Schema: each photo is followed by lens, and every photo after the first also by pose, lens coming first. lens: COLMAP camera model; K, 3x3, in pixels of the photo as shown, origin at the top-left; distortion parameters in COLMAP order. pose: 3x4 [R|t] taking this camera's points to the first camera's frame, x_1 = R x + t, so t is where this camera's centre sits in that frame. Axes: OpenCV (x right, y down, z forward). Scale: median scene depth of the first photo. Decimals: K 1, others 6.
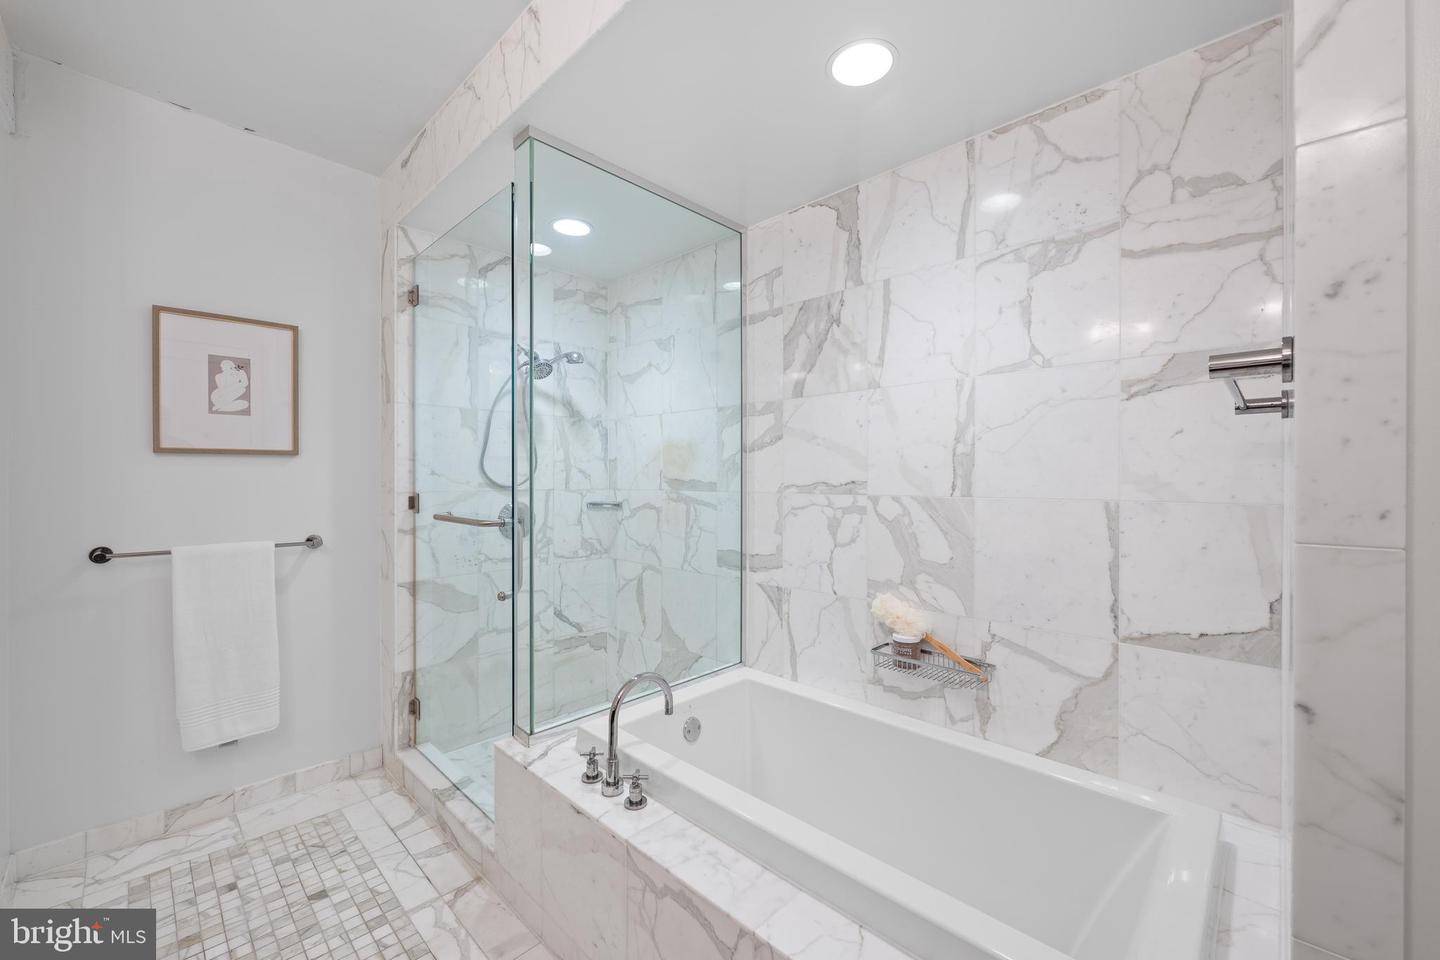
lens RADIAL K [[582.0, 0, 731.8], [0, 582.0, 477.7], [0, 0, 1]] dist [-0.004199, -0.000209]
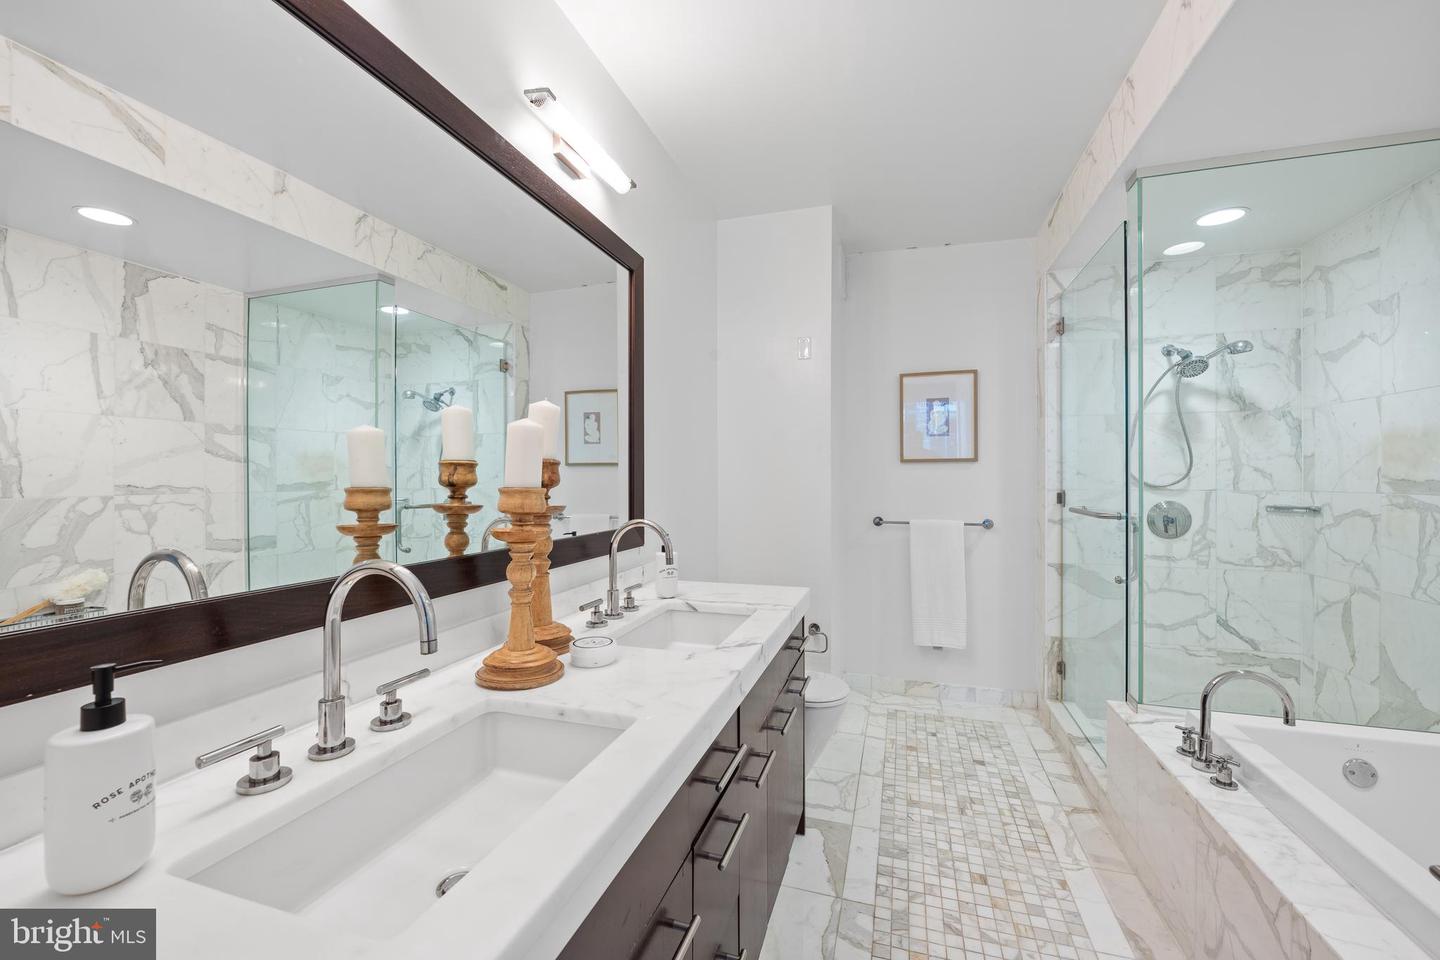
lens RADIAL K [[582.0, 0, 717.7], [0, 582.0, 476.5], [0, 0, 1]] dist [-0.004199, -0.000209]
pose [[0.443918, -0.001368, -0.896067, 0.195804], [-0.000767, 0.999998, -0.001907, 0.001084], [0.896067, 0.001534, 0.443916, -0.155806]]
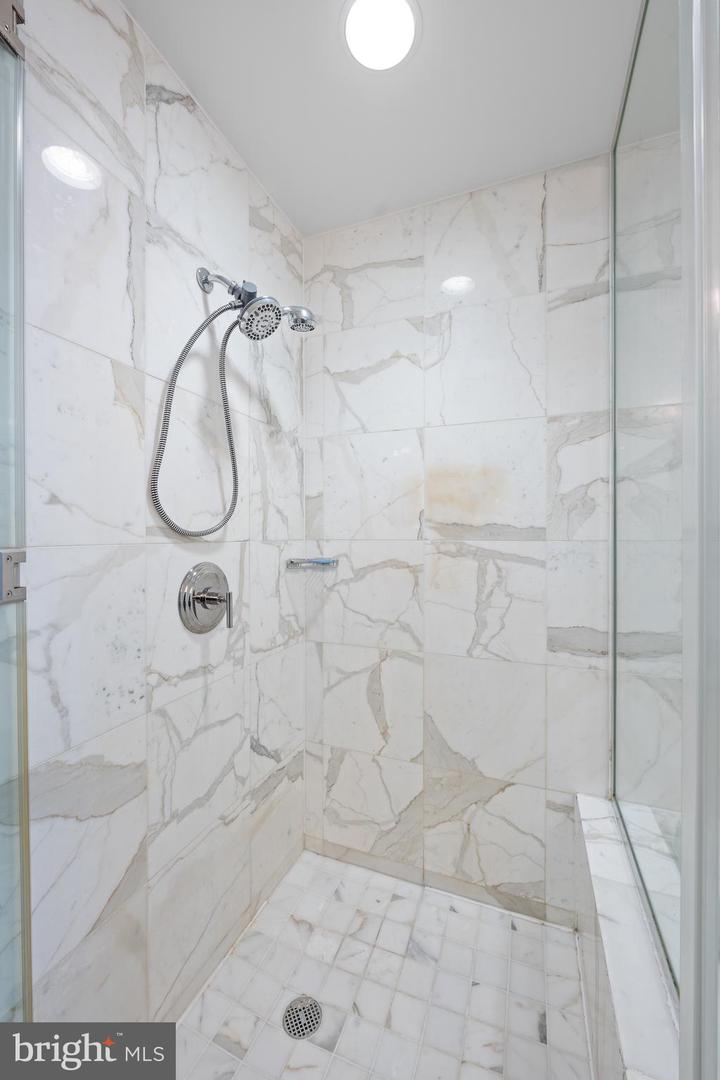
lens RADIAL K [[436.5, 0, 368.8], [0, 436.5, 534.7], [0, 0, 1]] dist [-0.004199, -0.000209]
pose [[0.926189, -0.001572, 0.377057, -0.400300], [0.000672, 0.999997, 0.002518, 0.015008], [-0.377059, -0.002079, 0.926187, 0.595792]]
